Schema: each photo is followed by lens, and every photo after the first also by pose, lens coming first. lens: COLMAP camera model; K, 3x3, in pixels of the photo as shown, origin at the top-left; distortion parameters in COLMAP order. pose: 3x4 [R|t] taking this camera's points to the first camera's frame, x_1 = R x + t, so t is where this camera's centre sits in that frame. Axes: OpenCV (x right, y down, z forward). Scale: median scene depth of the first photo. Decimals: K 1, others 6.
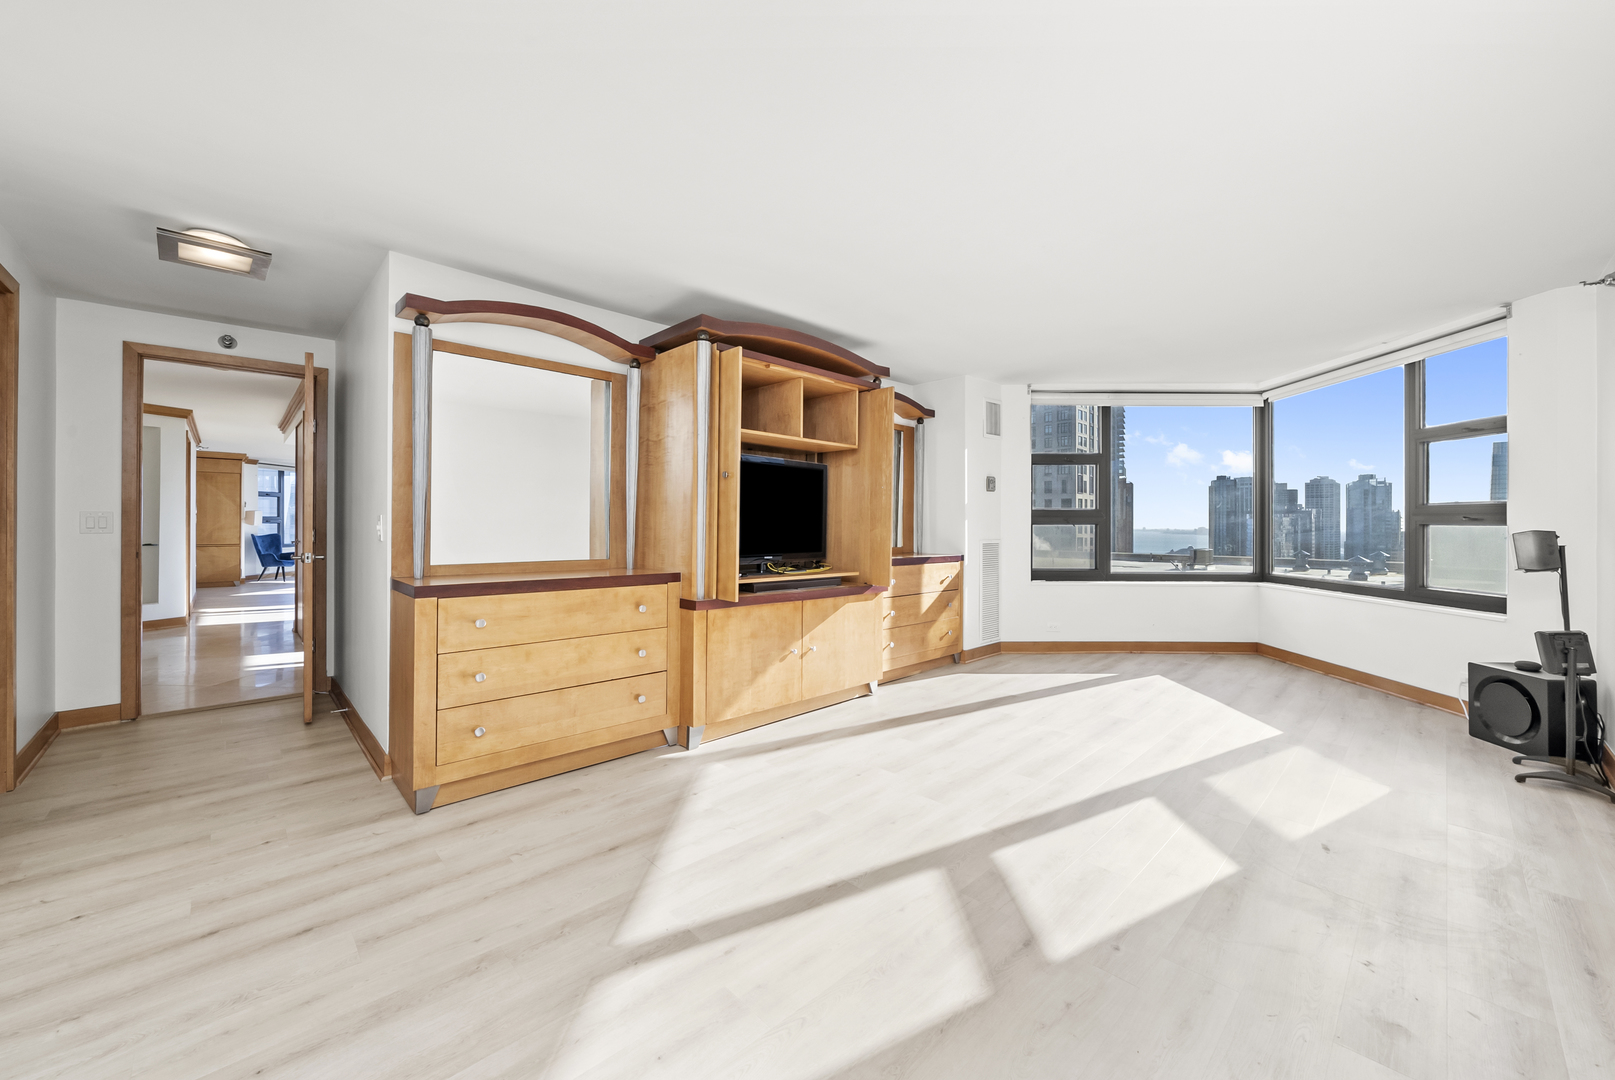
lens RADIAL K [[627.9, 0, 813.4], [0, 627.9, 522.5], [0, 0, 1]] dist [-0.000184, 0.000153]
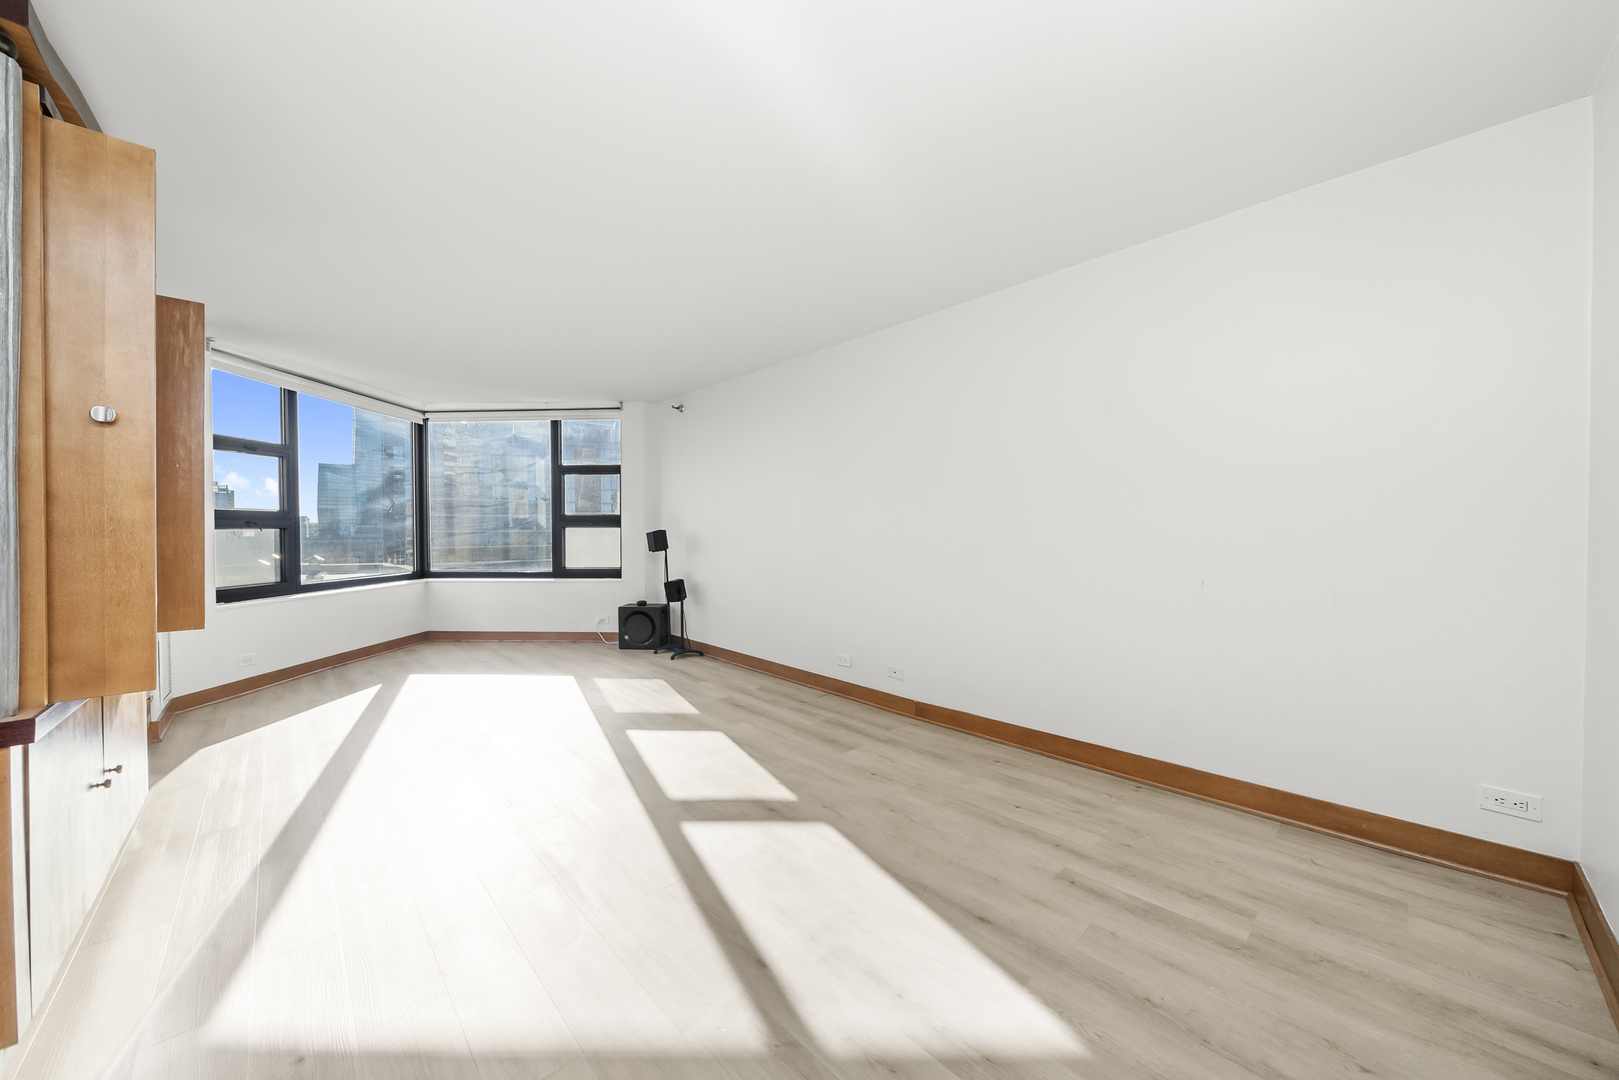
lens RADIAL K [[566.1, 0, 809.1], [0, 566.1, 545.2], [0, 0, 1]] dist [0.000529, 0.000021]
pose [[0.020165, -0.031426, 0.999303, -0.307920], [0.001659, 0.999506, 0.031399, 0.003167], [-0.999795, 0.001025, 0.020207, 0.280208]]
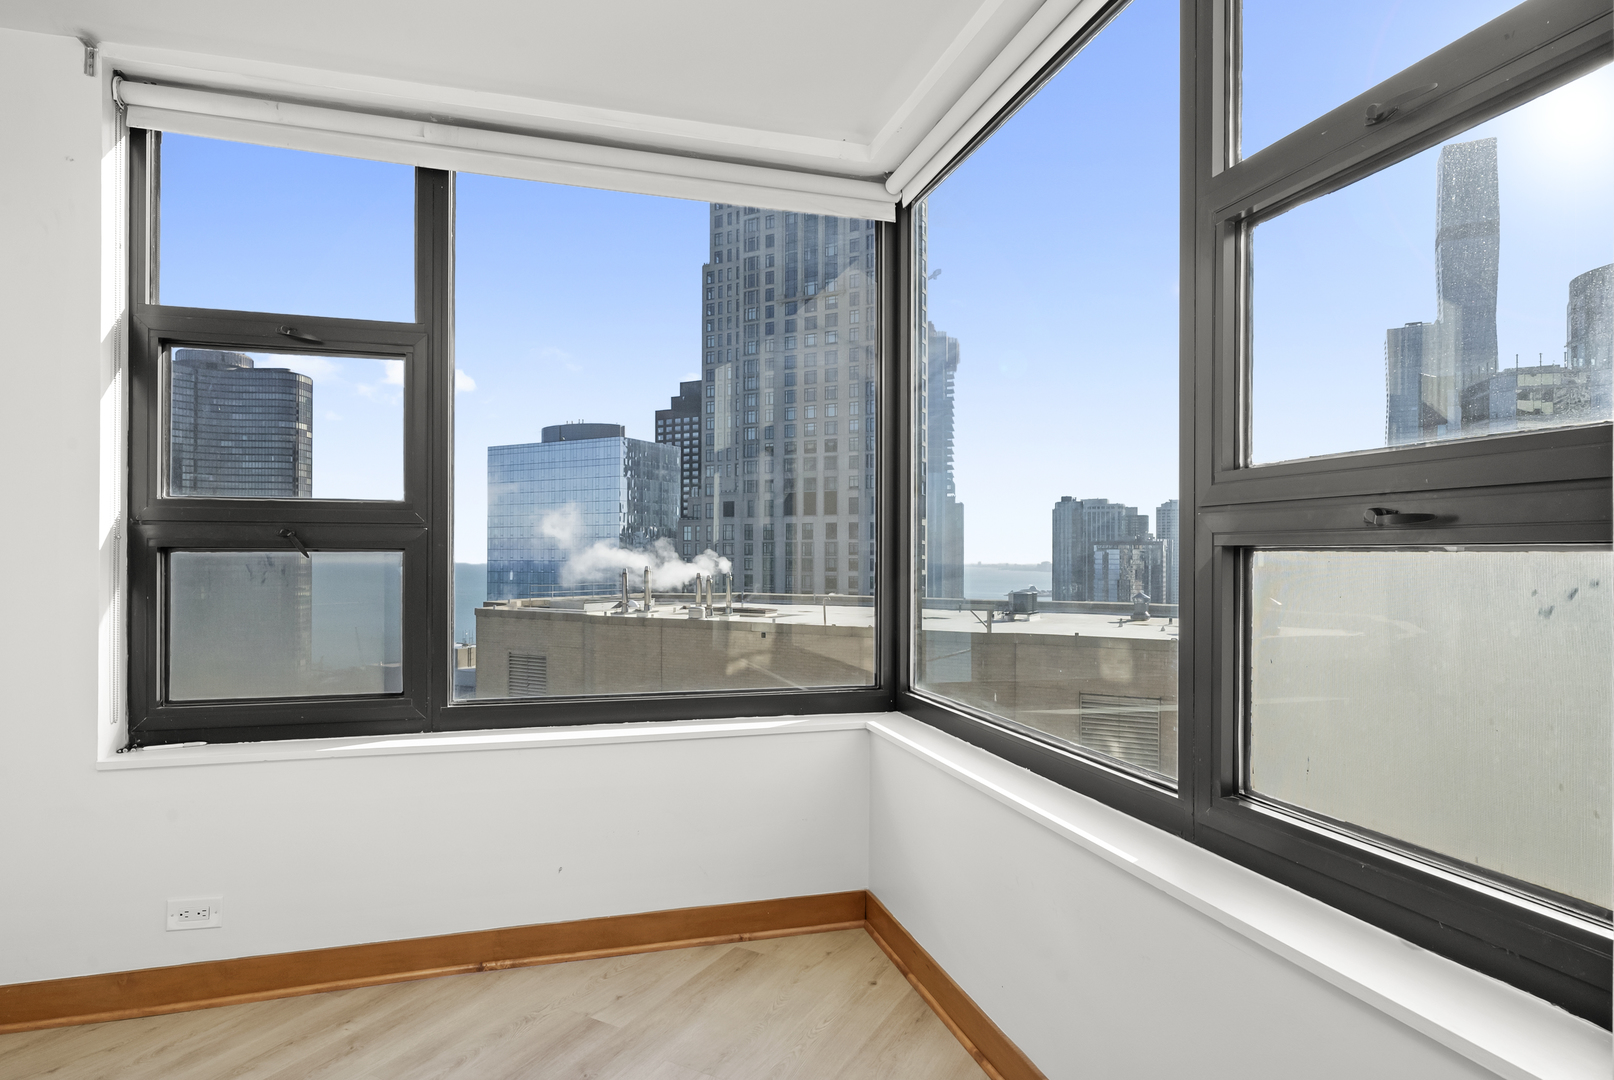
lens RADIAL K [[905.8, 0, 810.7], [0, 905.8, 549.5], [0, 0, 1]] dist [0.001234, 0.000044]
pose [[0.955684, 0.005169, 0.294349, 0.524608], [-0.003555, 0.999976, -0.006020, 0.005328], [-0.294373, 0.004707, 0.955679, 0.525208]]
